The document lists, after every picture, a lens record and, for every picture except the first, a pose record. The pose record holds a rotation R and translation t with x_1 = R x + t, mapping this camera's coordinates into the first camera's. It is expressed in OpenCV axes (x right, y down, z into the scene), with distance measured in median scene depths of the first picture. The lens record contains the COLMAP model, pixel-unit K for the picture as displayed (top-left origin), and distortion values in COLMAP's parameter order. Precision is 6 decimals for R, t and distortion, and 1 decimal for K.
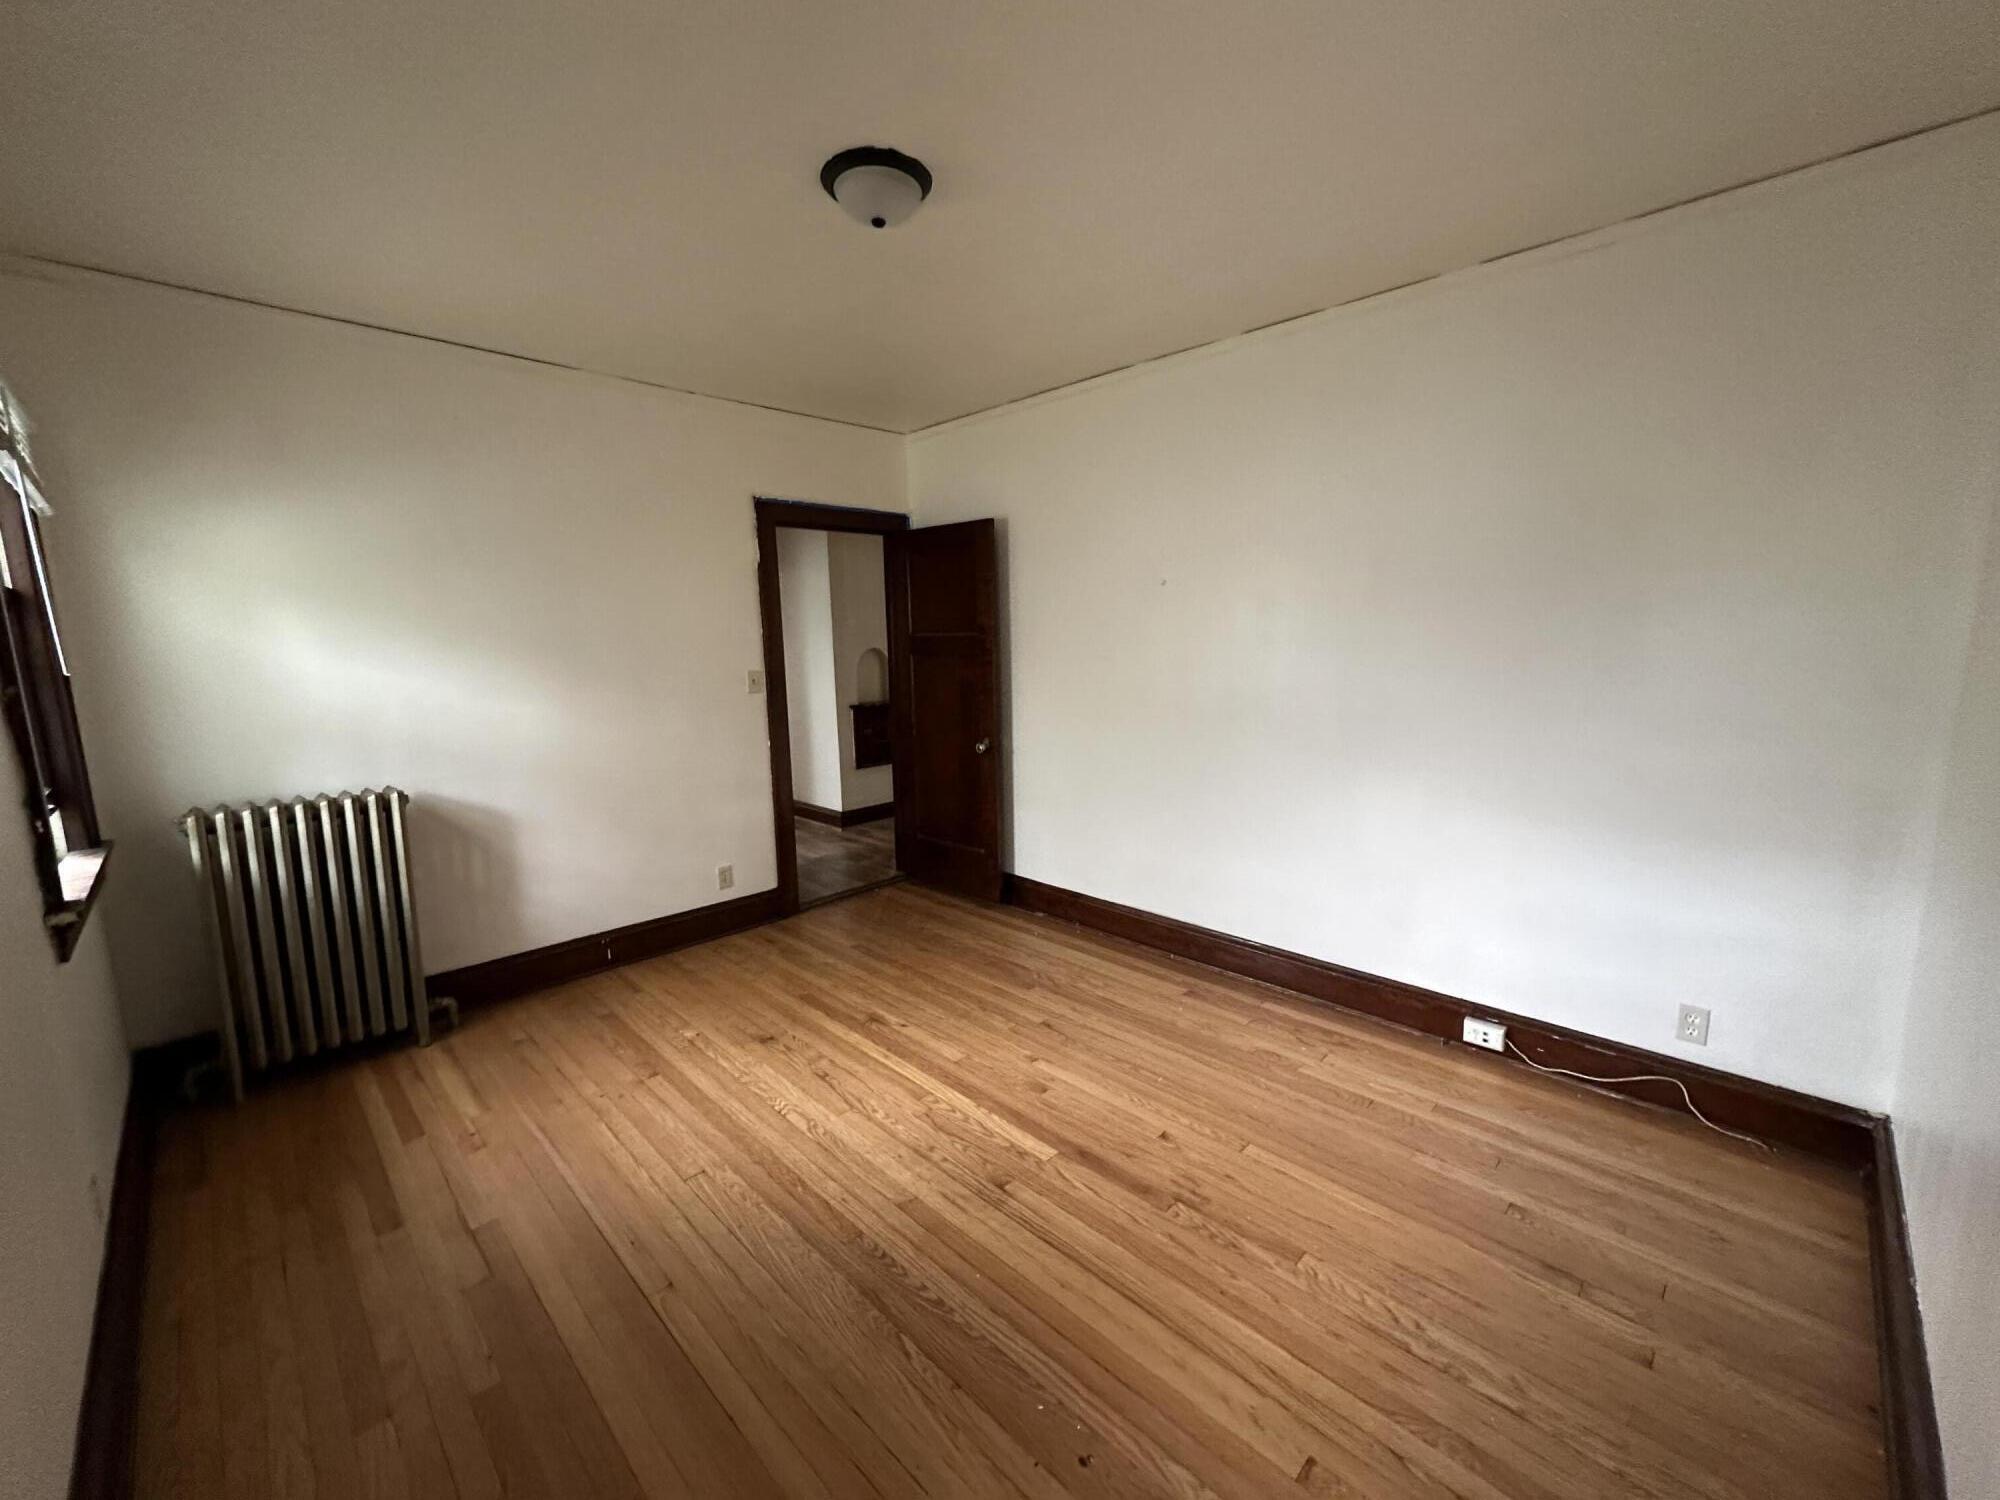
lens RADIAL K [[794.6, 0, 999.2], [0, 794.6, 748.1], [0, 0, 1]] dist [-0.002362, -0.000037]
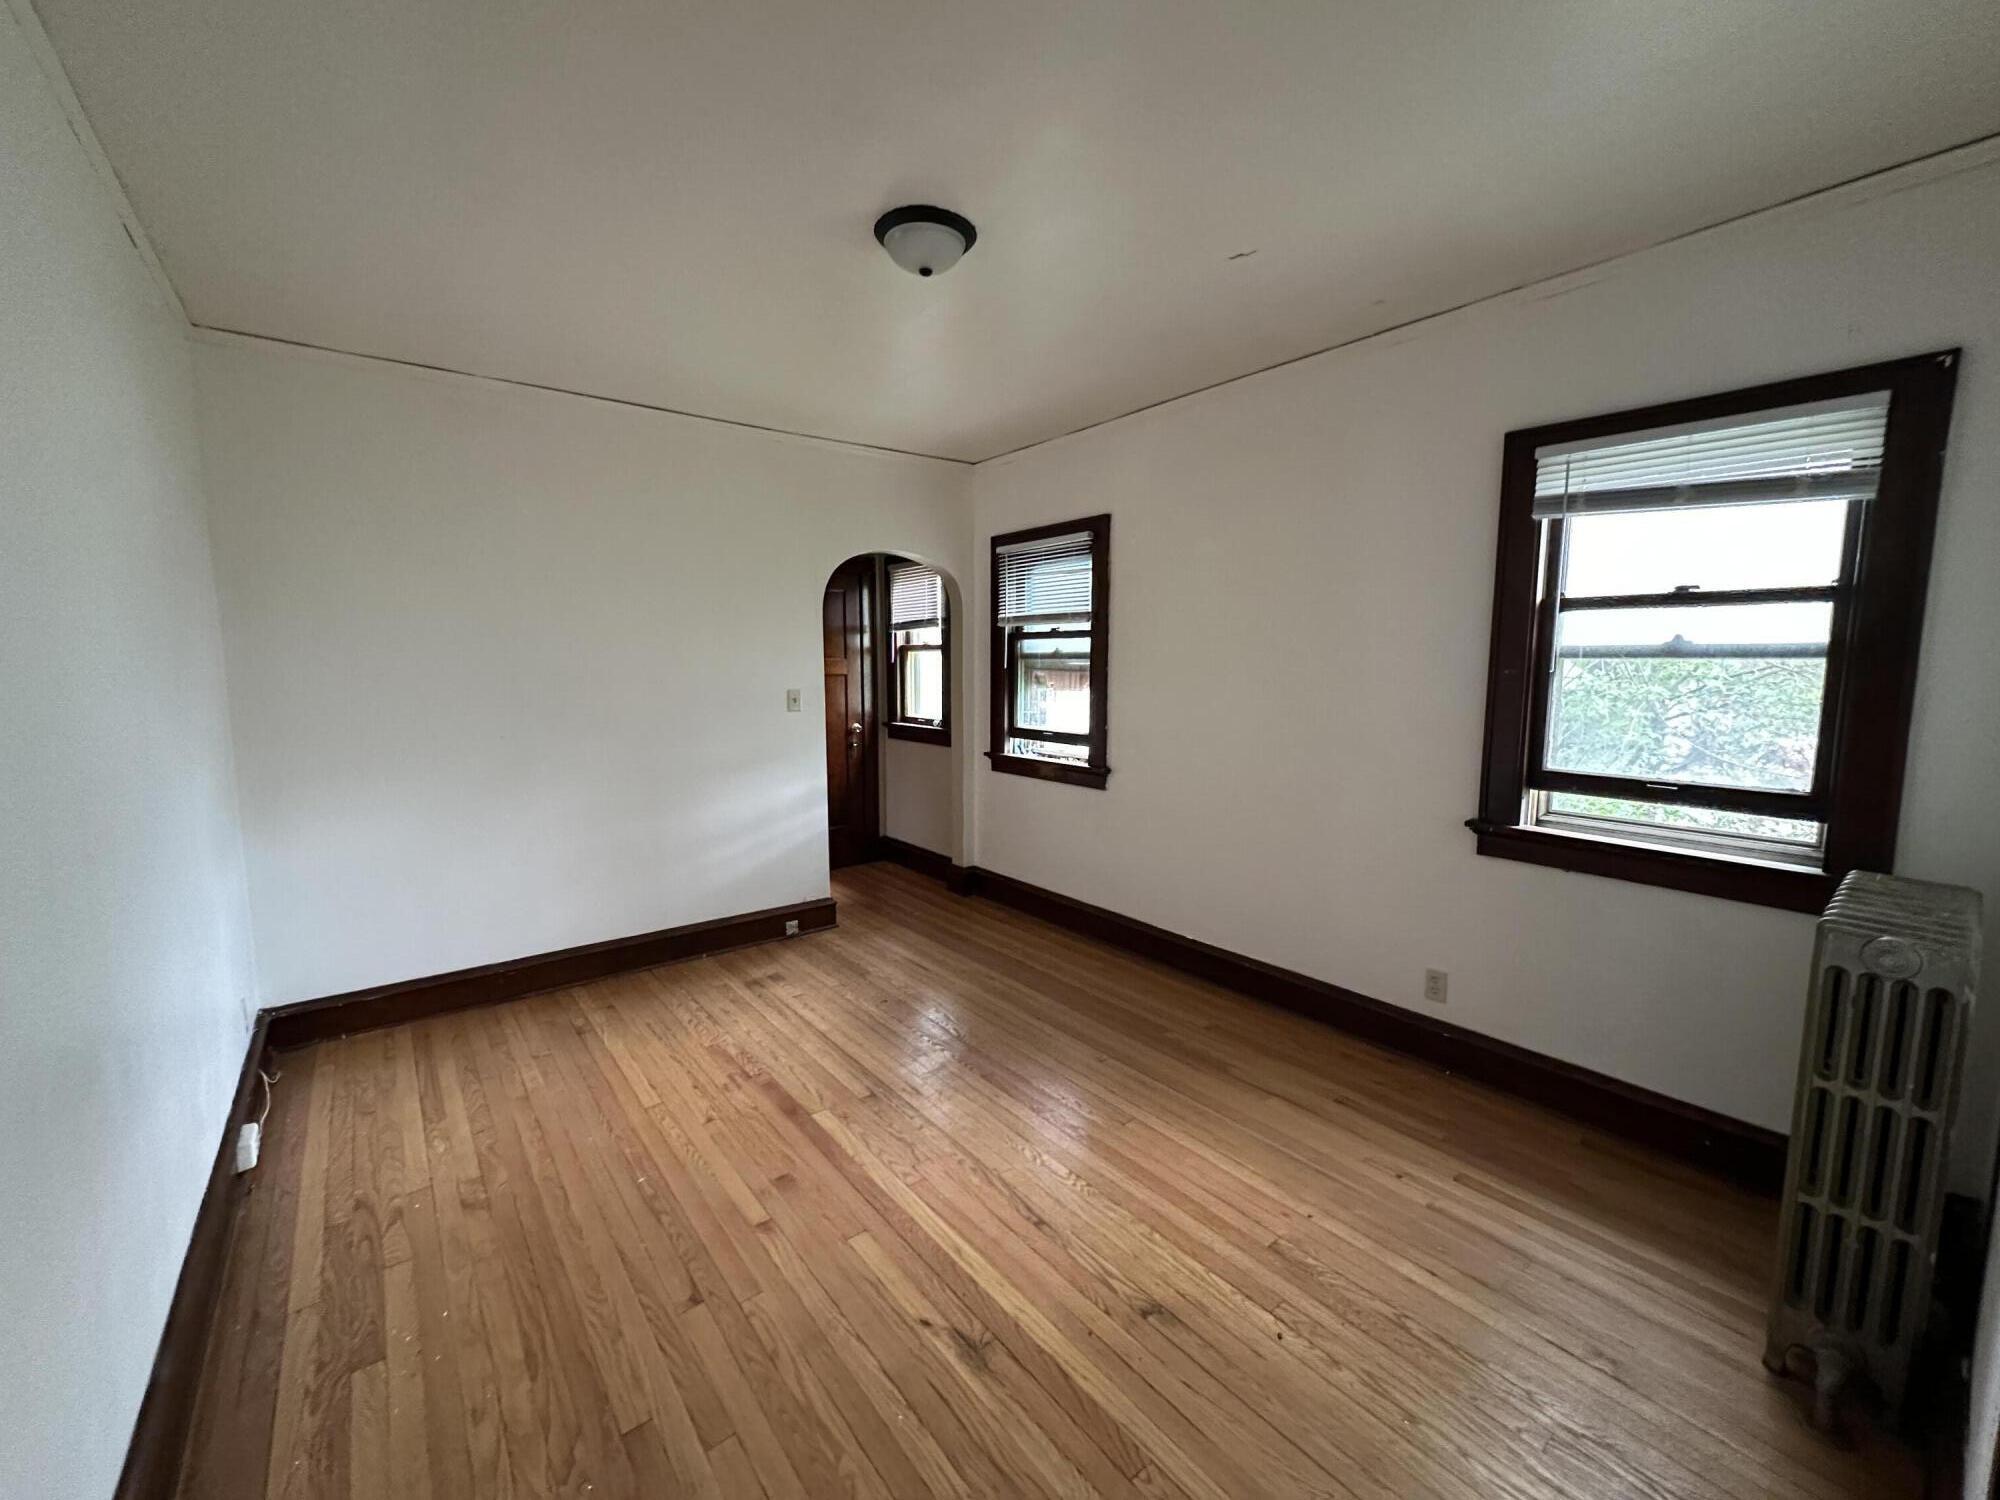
lens RADIAL K [[794.6, 0, 999.2], [0, 794.6, 748.1], [0, 0, 1]] dist [-0.002362, -0.000037]
pose [[-0.993210, 0.009651, 0.115938, -0.291898], [0.038330, 0.968058, 0.247778, -0.236588], [-0.109843, 0.250540, -0.961855, 1.727046]]
